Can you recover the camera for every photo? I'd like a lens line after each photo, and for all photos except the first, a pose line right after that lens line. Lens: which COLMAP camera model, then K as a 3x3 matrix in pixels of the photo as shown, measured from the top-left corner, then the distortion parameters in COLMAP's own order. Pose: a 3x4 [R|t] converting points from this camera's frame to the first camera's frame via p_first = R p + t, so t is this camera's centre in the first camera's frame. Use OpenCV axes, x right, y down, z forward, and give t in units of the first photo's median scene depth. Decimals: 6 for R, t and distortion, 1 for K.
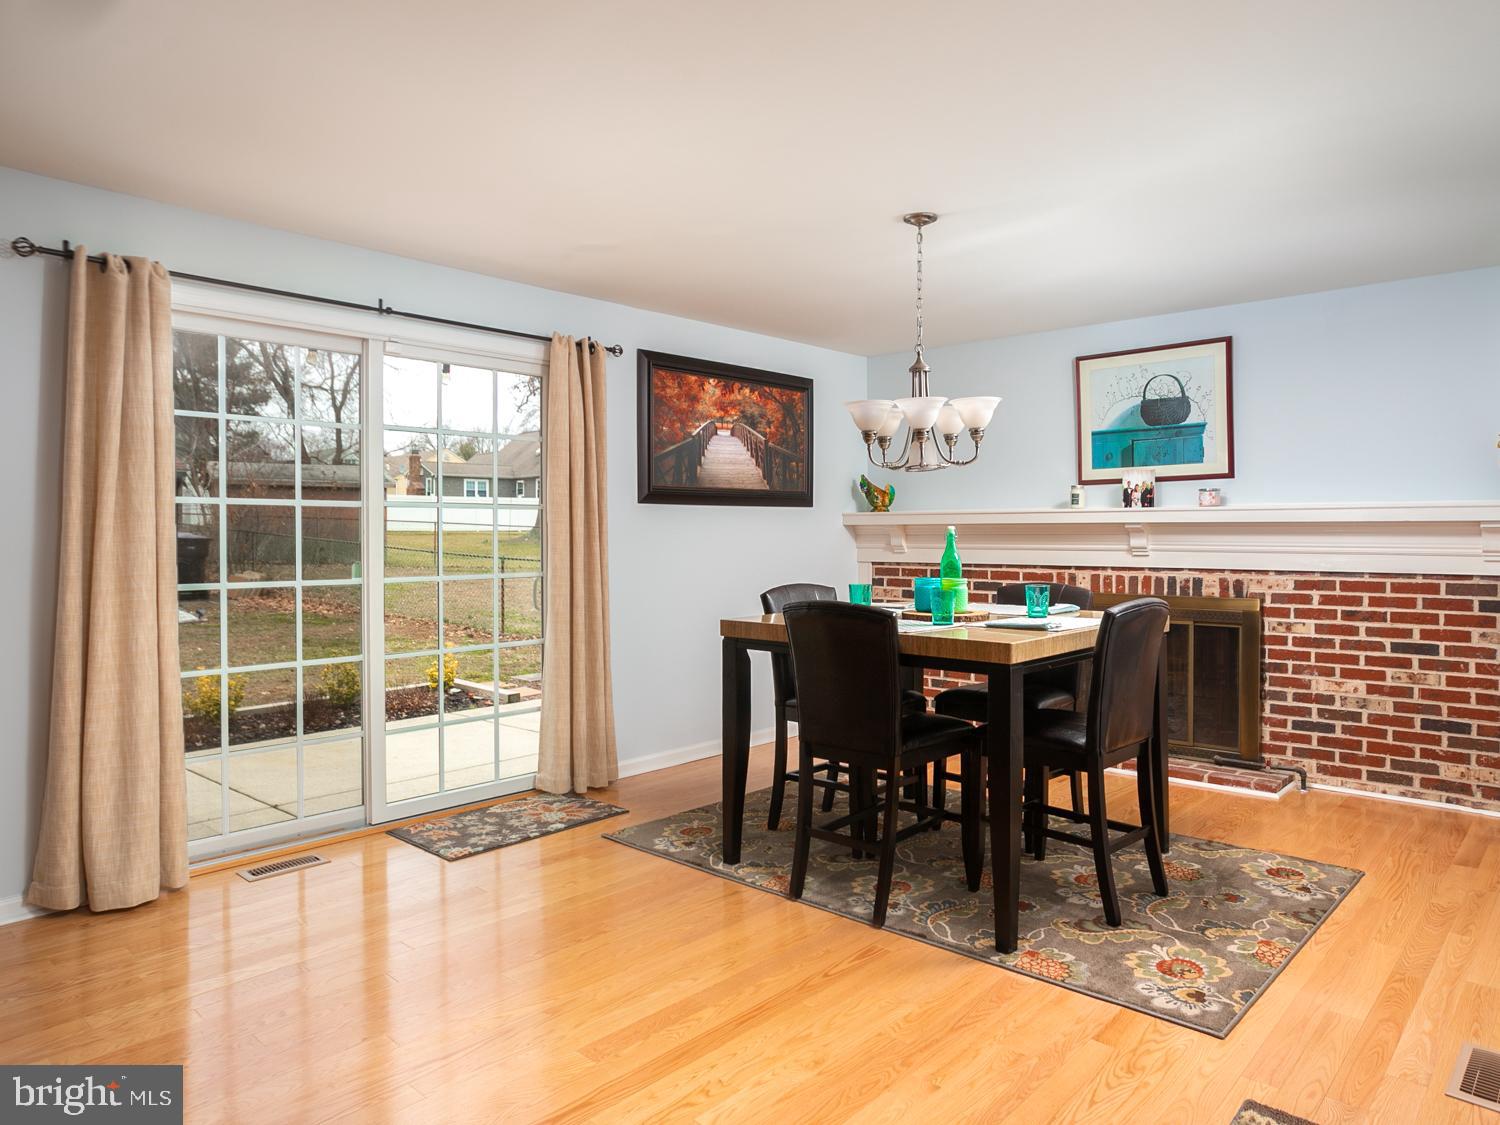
lens RADIAL K [[964.8, 0, 807.9], [0, 964.8, 555.9], [0, 0, 1]] dist [-0.046235, 0.012347]
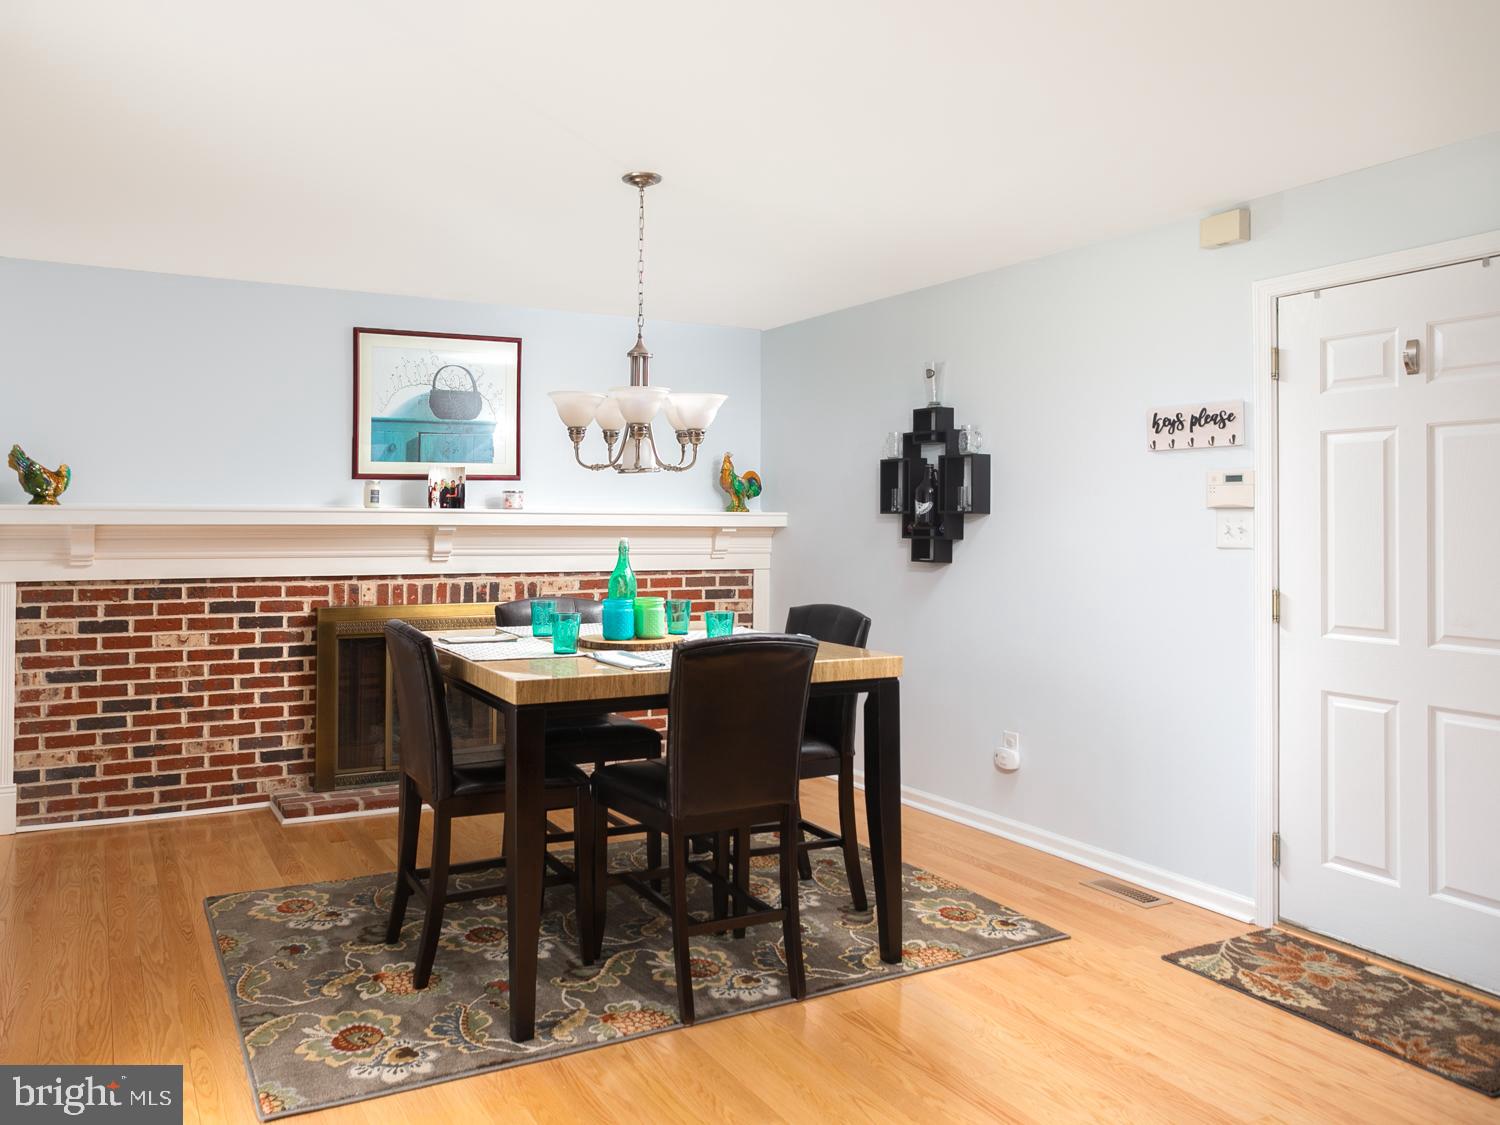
lens RADIAL K [[1089.3, 0, 612.7], [0, 1089.3, 512.9], [0, 0, 1]] dist [-0.020346, -0.002880]
pose [[0.397896, 0.009419, 0.917382, -0.556219], [0.016076, 0.999722, -0.017237, -0.026636], [-0.917290, 0.021607, 0.397634, 0.460720]]
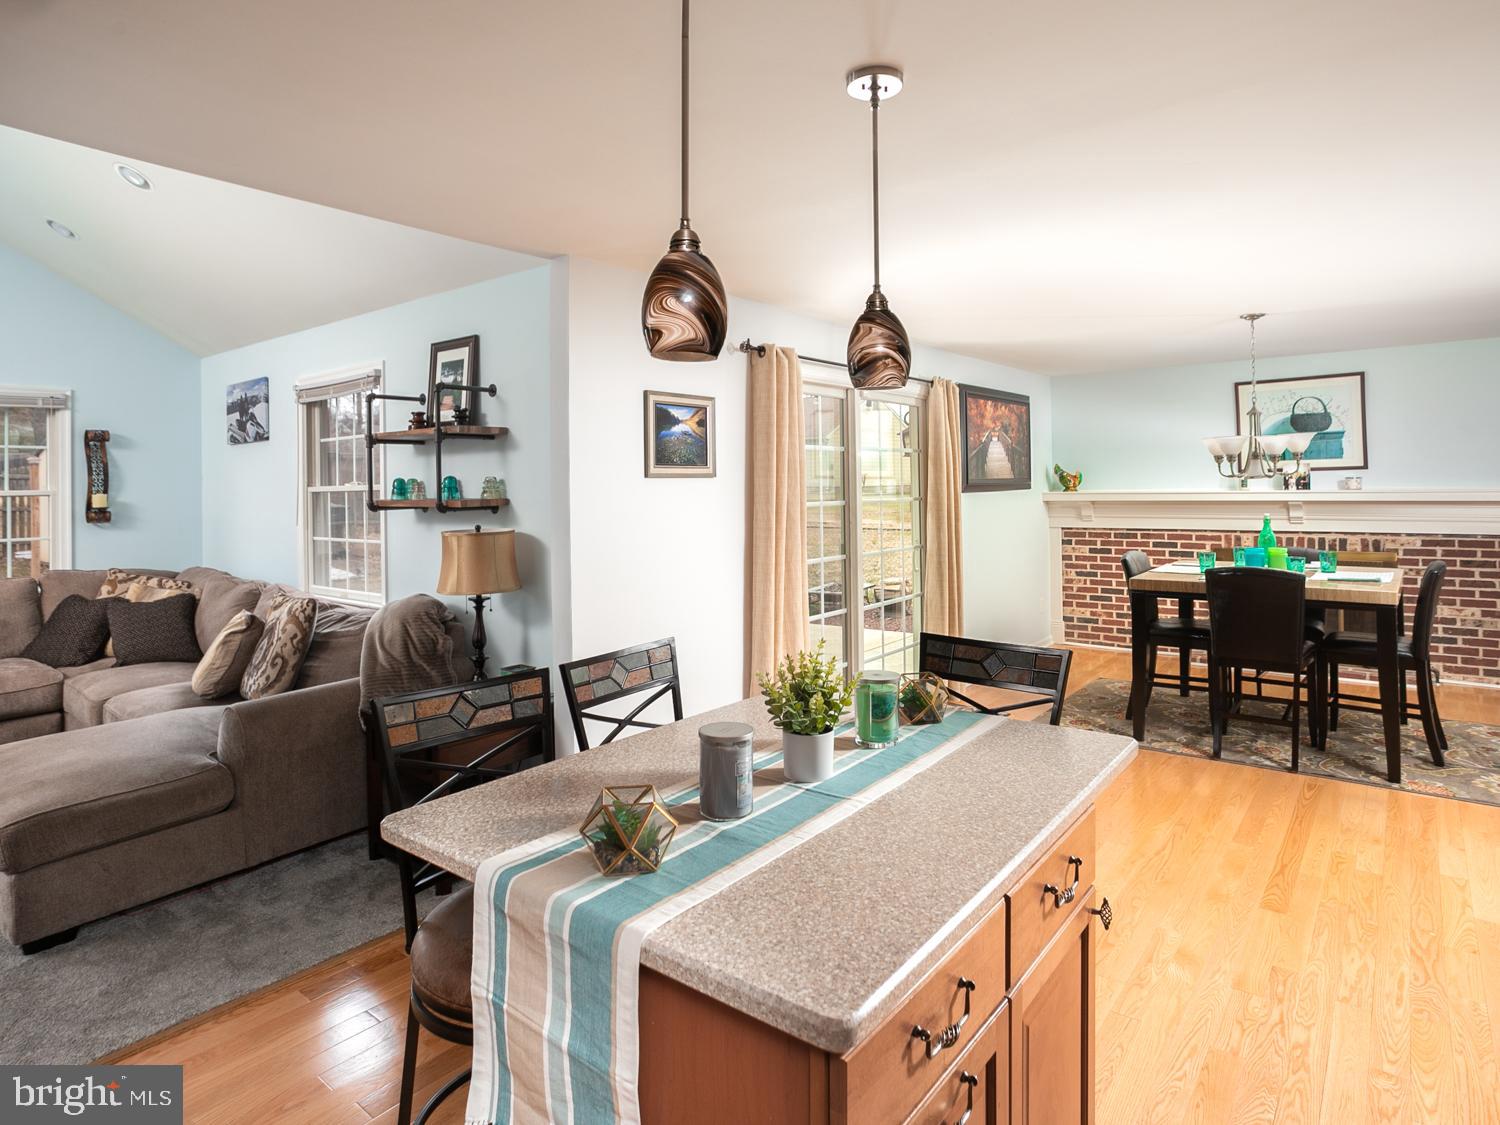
lens RADIAL K [[837.8, 0, 752.2], [0, 837.8, 479.8], [0, 0, 1]] dist [-0.047631, 0.019297]
pose [[0.999216, -0.014360, 0.036889, -0.532709], [0.015429, 0.999464, -0.028858, -0.043758], [-0.036455, 0.029405, 0.998903, -0.207913]]
